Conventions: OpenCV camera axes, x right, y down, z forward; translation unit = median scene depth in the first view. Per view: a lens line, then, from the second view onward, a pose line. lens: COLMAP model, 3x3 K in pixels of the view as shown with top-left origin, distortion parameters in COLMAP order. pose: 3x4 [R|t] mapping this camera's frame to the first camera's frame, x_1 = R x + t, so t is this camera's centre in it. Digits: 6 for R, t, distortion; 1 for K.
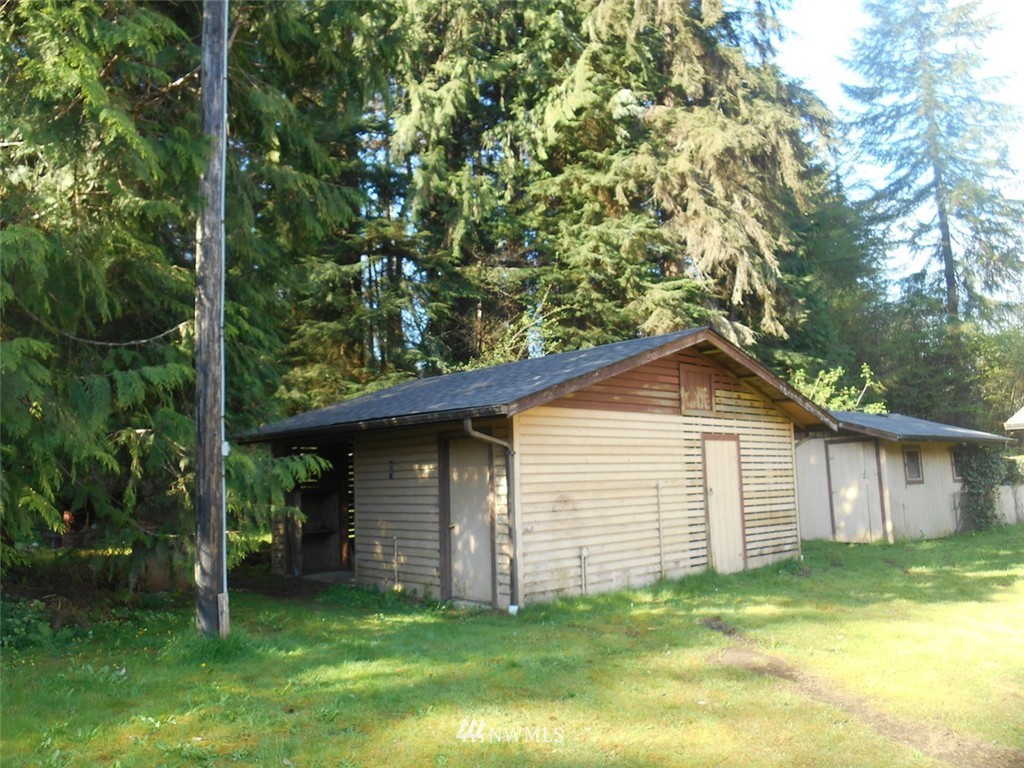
lens RADIAL K [[794.4, 0, 512.0], [0, 794.4, 384.0], [0, 0, 1]] dist [-0.026993, -0.000378]
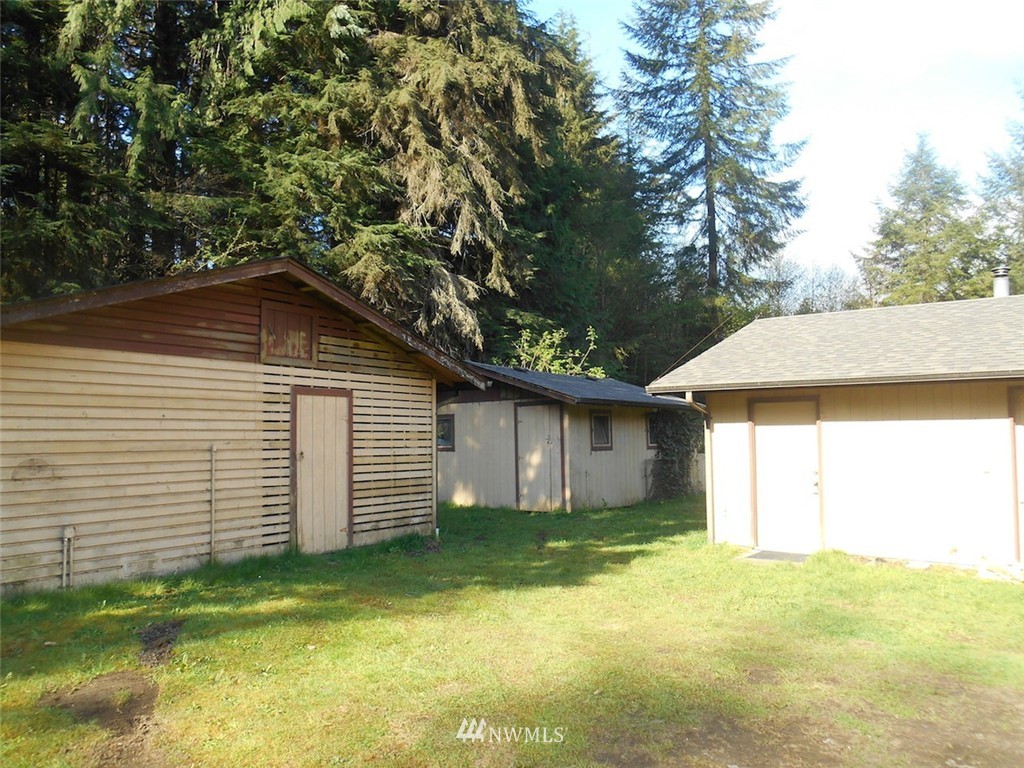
lens RADIAL K [[794.4, 0, 512.0], [0, 794.4, 384.0], [0, 0, 1]] dist [-0.026993, -0.000378]
pose [[0.972909, 0.031520, 0.229031, 0.136683], [-0.042659, 0.998127, 0.043848, 0.006748], [-0.227220, -0.052430, 0.972431, 0.069517]]
